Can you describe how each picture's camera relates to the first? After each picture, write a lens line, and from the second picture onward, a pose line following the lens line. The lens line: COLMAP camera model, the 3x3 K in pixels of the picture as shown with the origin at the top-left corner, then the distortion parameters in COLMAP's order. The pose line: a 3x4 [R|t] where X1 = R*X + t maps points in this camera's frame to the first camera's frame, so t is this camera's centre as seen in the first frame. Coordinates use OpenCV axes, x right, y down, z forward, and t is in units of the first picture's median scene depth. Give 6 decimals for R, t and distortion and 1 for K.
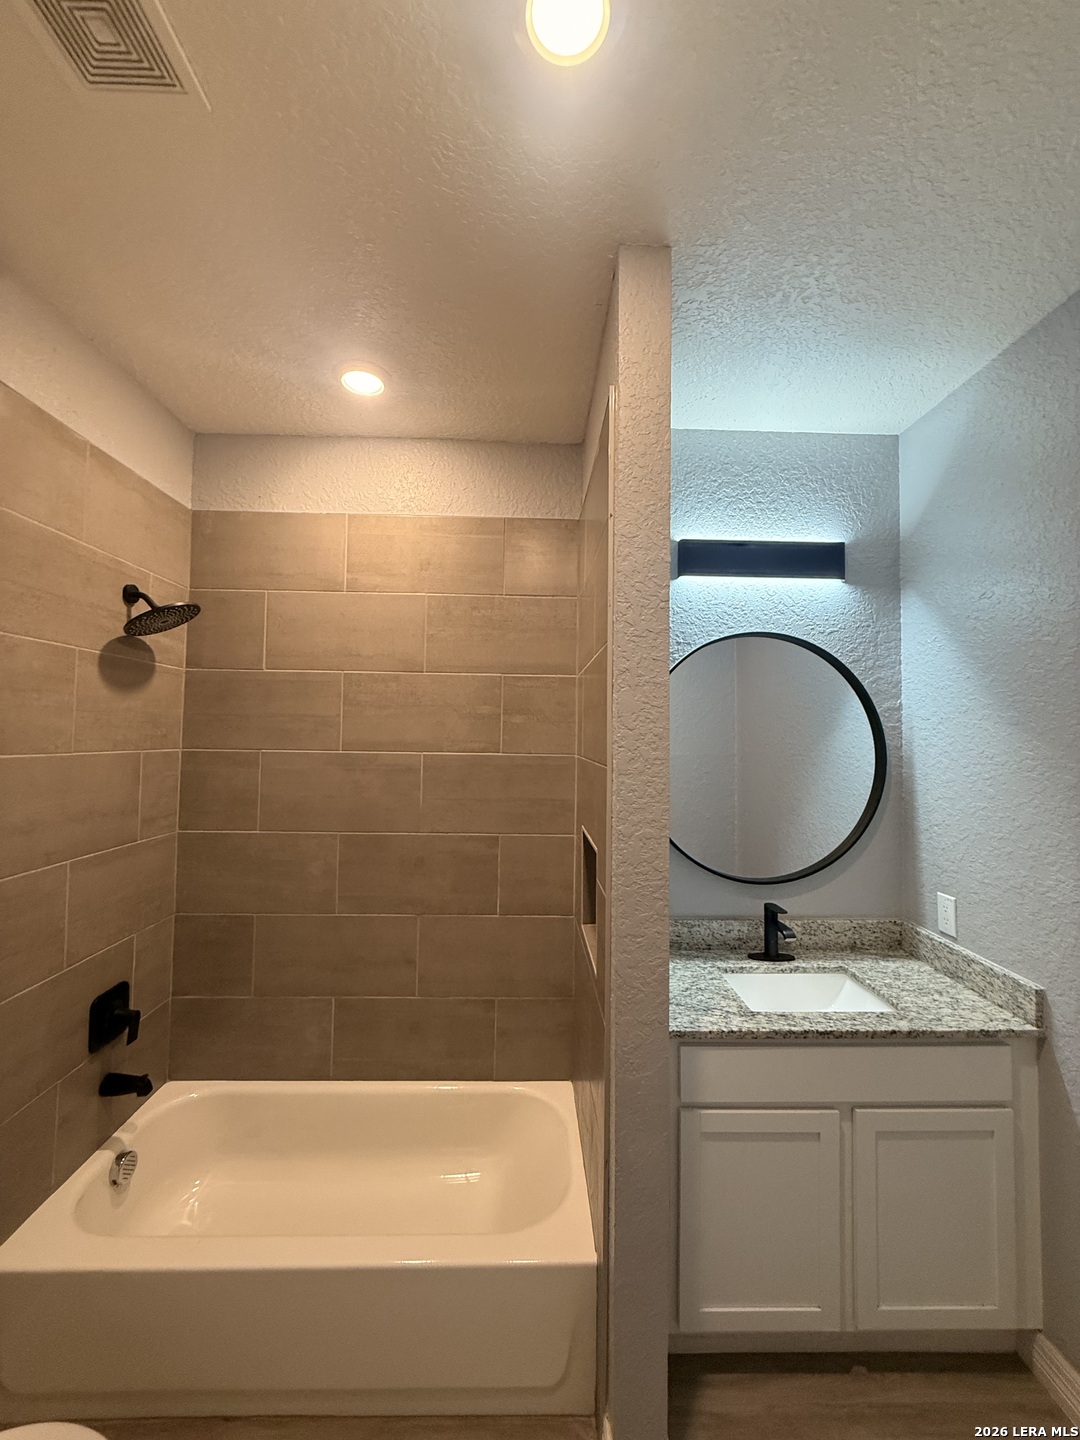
lens RADIAL K [[575.8, 0, 538.6], [0, 575.8, 716.2], [0, 0, 1]] dist [-0.000645, -0.000004]
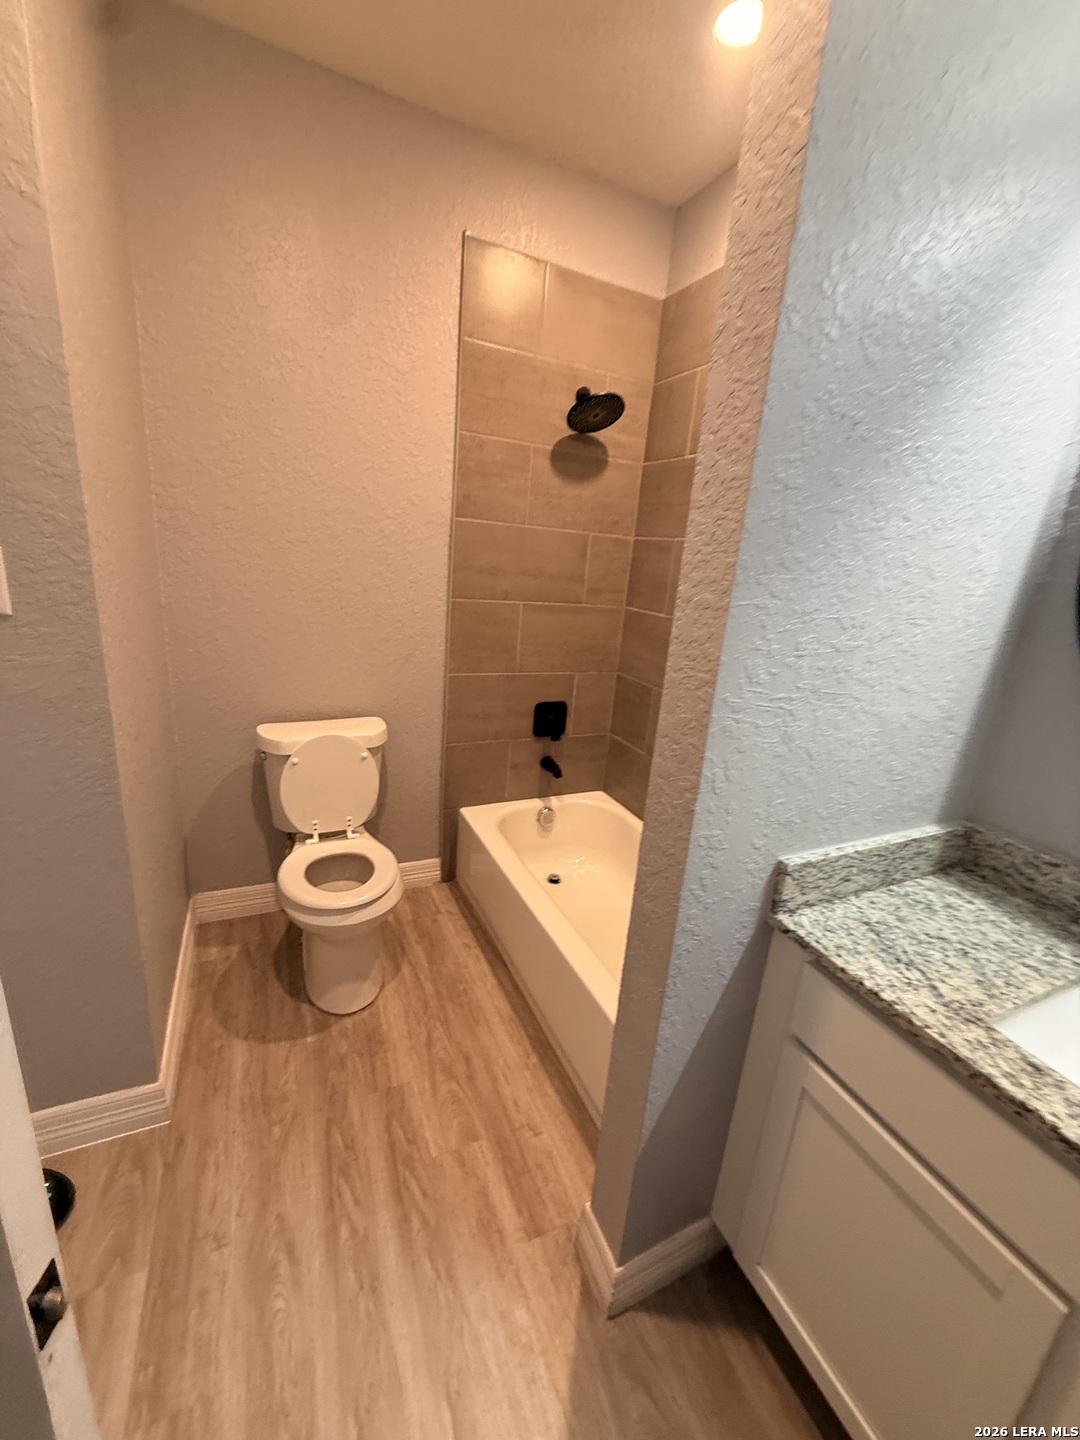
lens RADIAL K [[575.8, 0, 538.6], [0, 575.8, 716.2], [0, 0, 1]] dist [-0.000645, -0.000004]
pose [[0.396812, 0.269837, -0.877341, 0.509990], [-0.047306, 0.960556, 0.274035, 0.111519], [0.916680, -0.067237, 0.393925, 0.388299]]
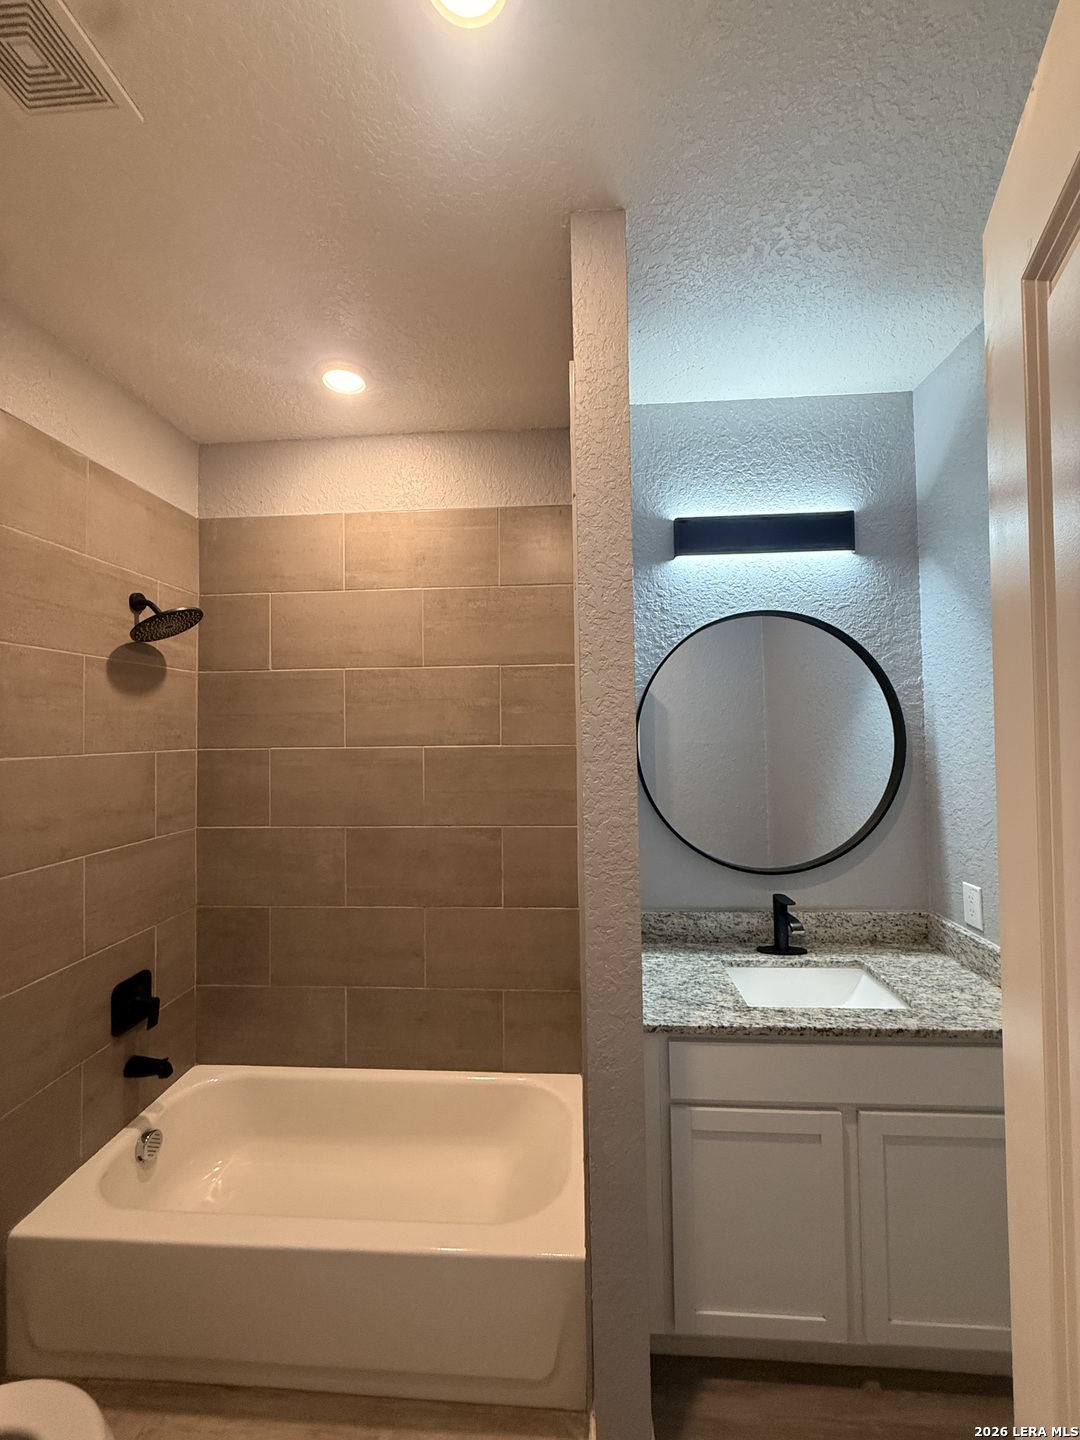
lens RADIAL K [[575.8, 0, 538.6], [0, 575.8, 716.2], [0, 0, 1]] dist [-0.000645, -0.000004]
pose [[0.995547, -0.030610, -0.089158, 0.106596], [0.031518, 0.999464, 0.008794, 0.009474], [0.088841, -0.011565, 0.995979, 0.018346]]
